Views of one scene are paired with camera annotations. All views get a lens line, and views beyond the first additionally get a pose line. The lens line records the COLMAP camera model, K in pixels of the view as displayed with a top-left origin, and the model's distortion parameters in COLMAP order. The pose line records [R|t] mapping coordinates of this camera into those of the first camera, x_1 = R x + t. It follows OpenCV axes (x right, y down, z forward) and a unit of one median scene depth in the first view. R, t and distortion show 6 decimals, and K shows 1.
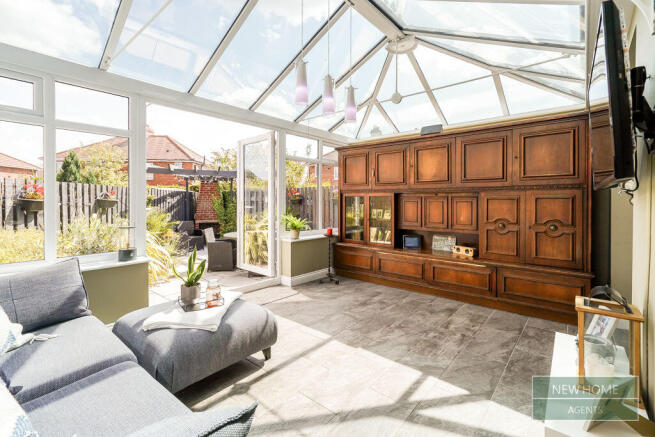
lens RADIAL K [[300.2, 0, 326.5], [0, 300.2, 202.4], [0, 0, 1]] dist [0.005473, 0.000610]
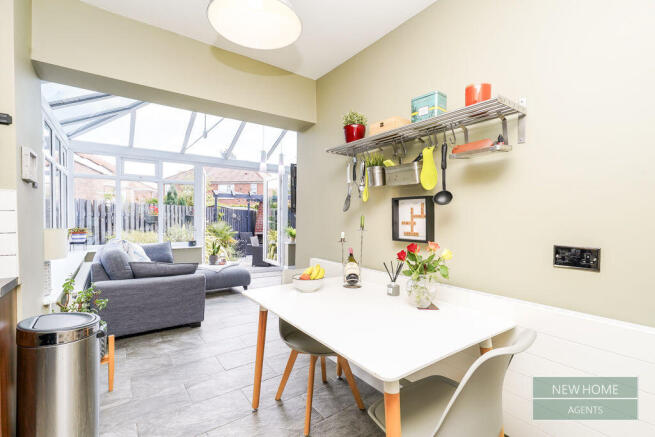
lens RADIAL K [[300.2, 0, 330.2], [0, 300.2, 220.3], [0, 0, 1]] dist [0.005473, 0.000610]
pose [[0.973830, 0.013735, -0.226862, 0.684826], [-0.013433, 0.999906, 0.002876, 0.002410], [0.226880, 0.000247, 0.973923, -0.745182]]
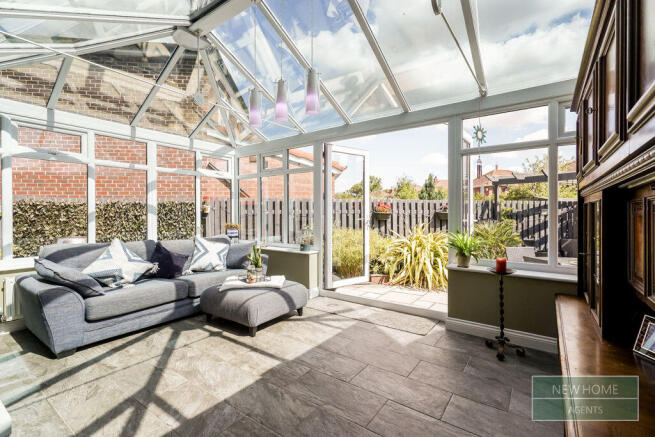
lens RADIAL K [[300.2, 0, 331.1], [0, 300.2, 213.7], [0, 0, 1]] dist [0.005473, 0.000610]
pose [[0.093470, -0.000150, -0.995622, 0.903745], [-0.007092, 0.999975, -0.000816, 0.000835], [0.995597, 0.007137, 0.093466, 0.997738]]
